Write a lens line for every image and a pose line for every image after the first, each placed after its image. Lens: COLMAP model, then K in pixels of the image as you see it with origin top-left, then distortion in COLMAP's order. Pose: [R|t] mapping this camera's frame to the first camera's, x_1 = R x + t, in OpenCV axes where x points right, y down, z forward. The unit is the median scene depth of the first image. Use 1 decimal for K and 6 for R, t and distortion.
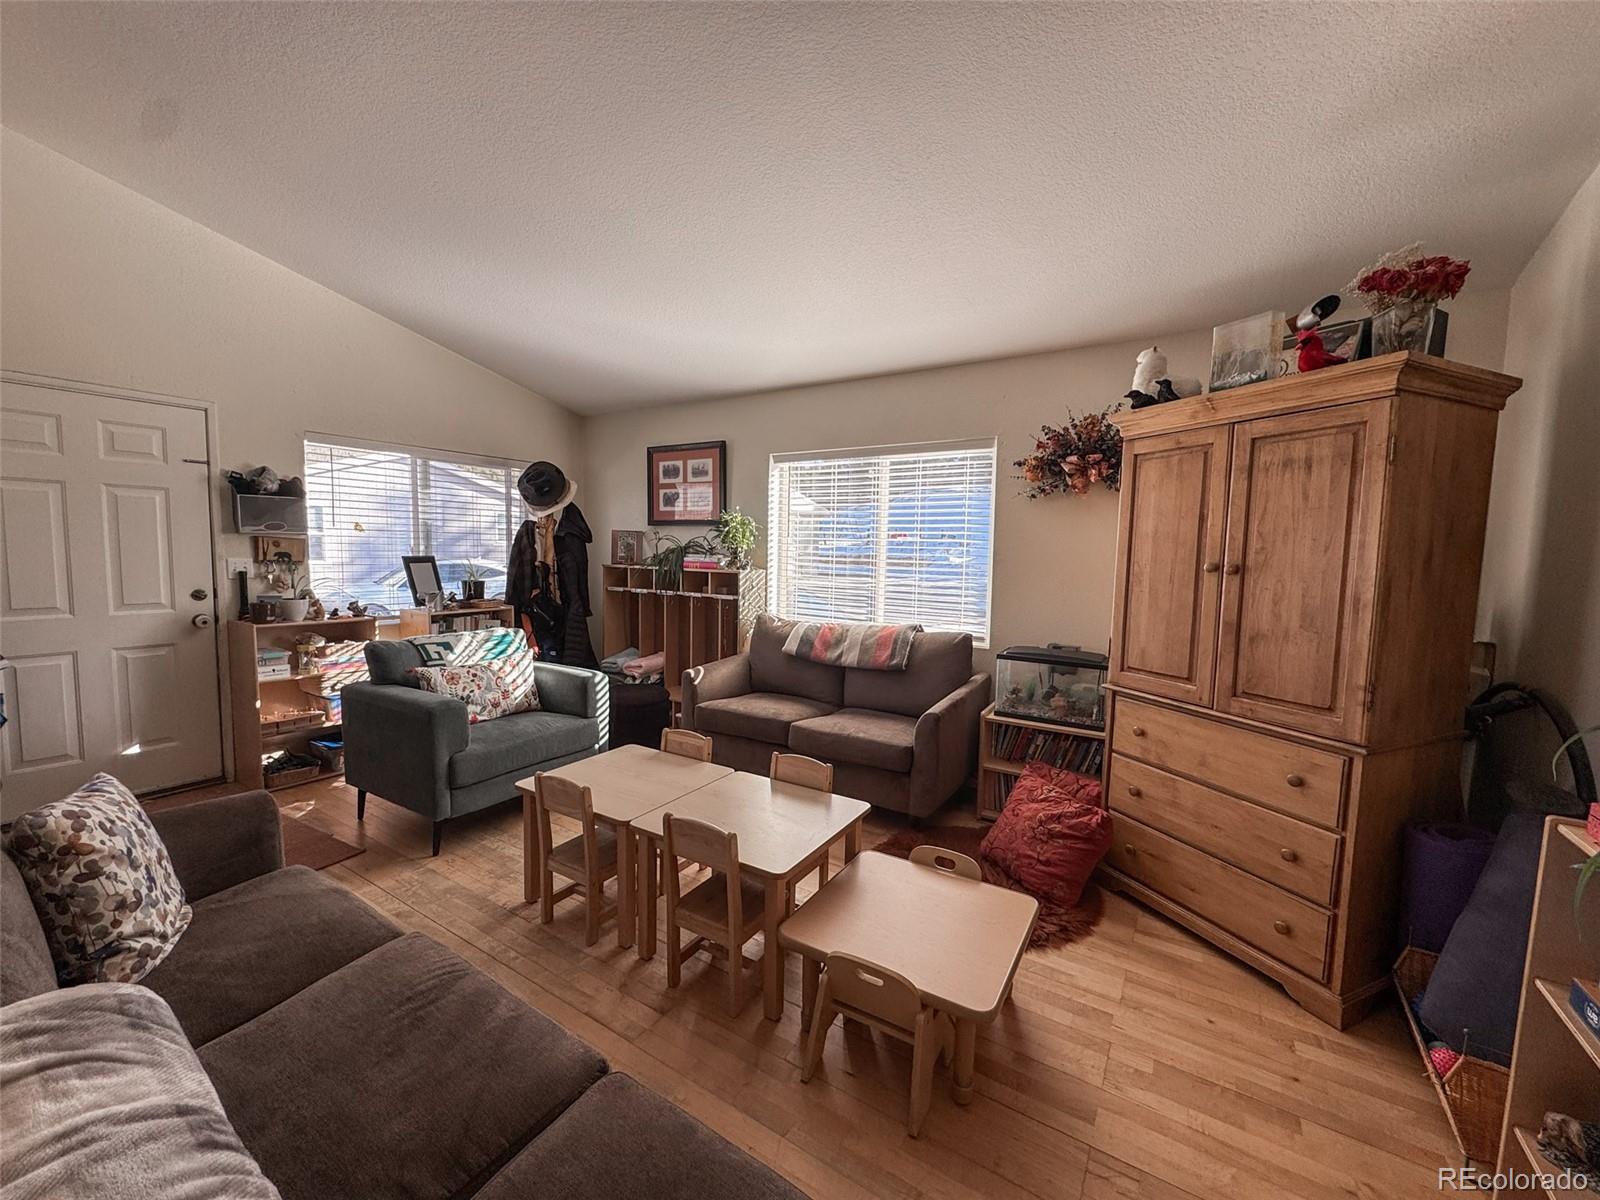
lens RADIAL K [[653.5, 0, 789.0], [0, 653.5, 601.9], [0, 0, 1]] dist [-0.001511, 0.000076]
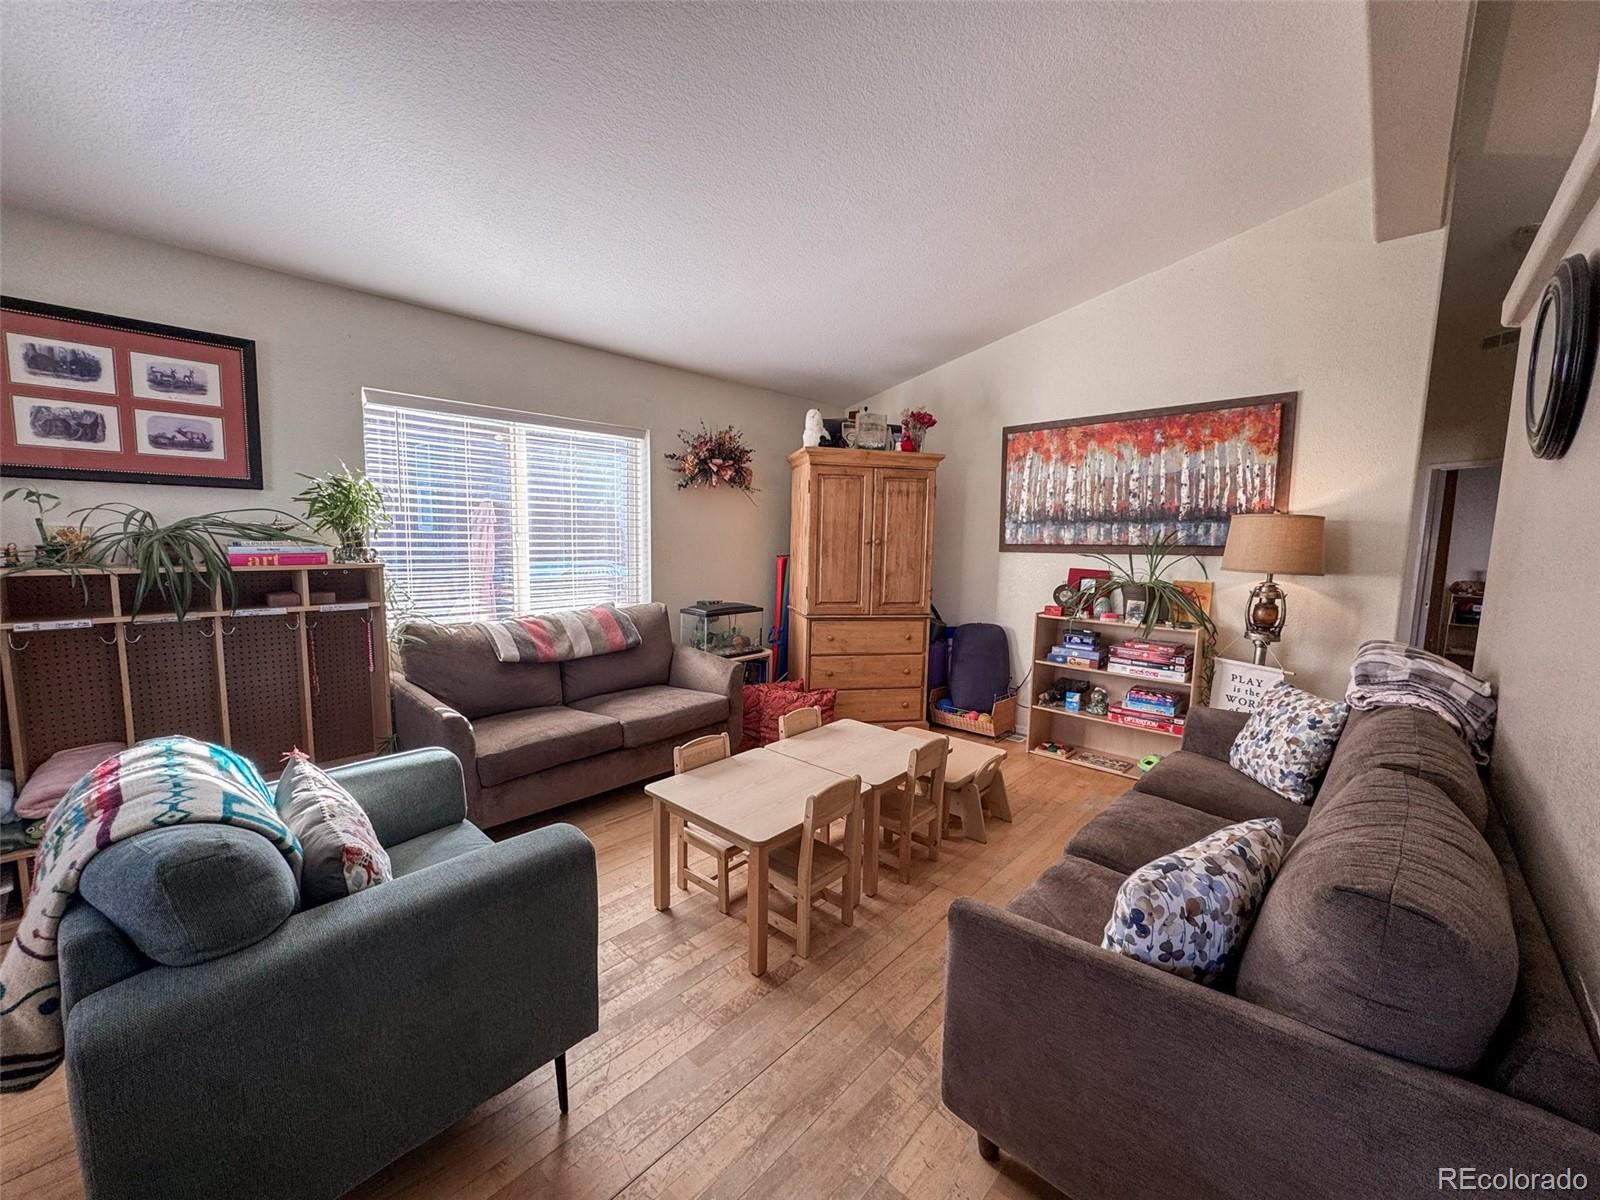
lens RADIAL K [[653.5, 0, 789.0], [0, 653.5, 601.9], [0, 0, 1]] dist [-0.001511, 0.000076]
pose [[0.156531, -0.129317, 0.979171, -0.766086], [0.059418, 0.990829, 0.121358, -0.074766], [-0.985884, 0.039184, 0.162779, 0.554081]]
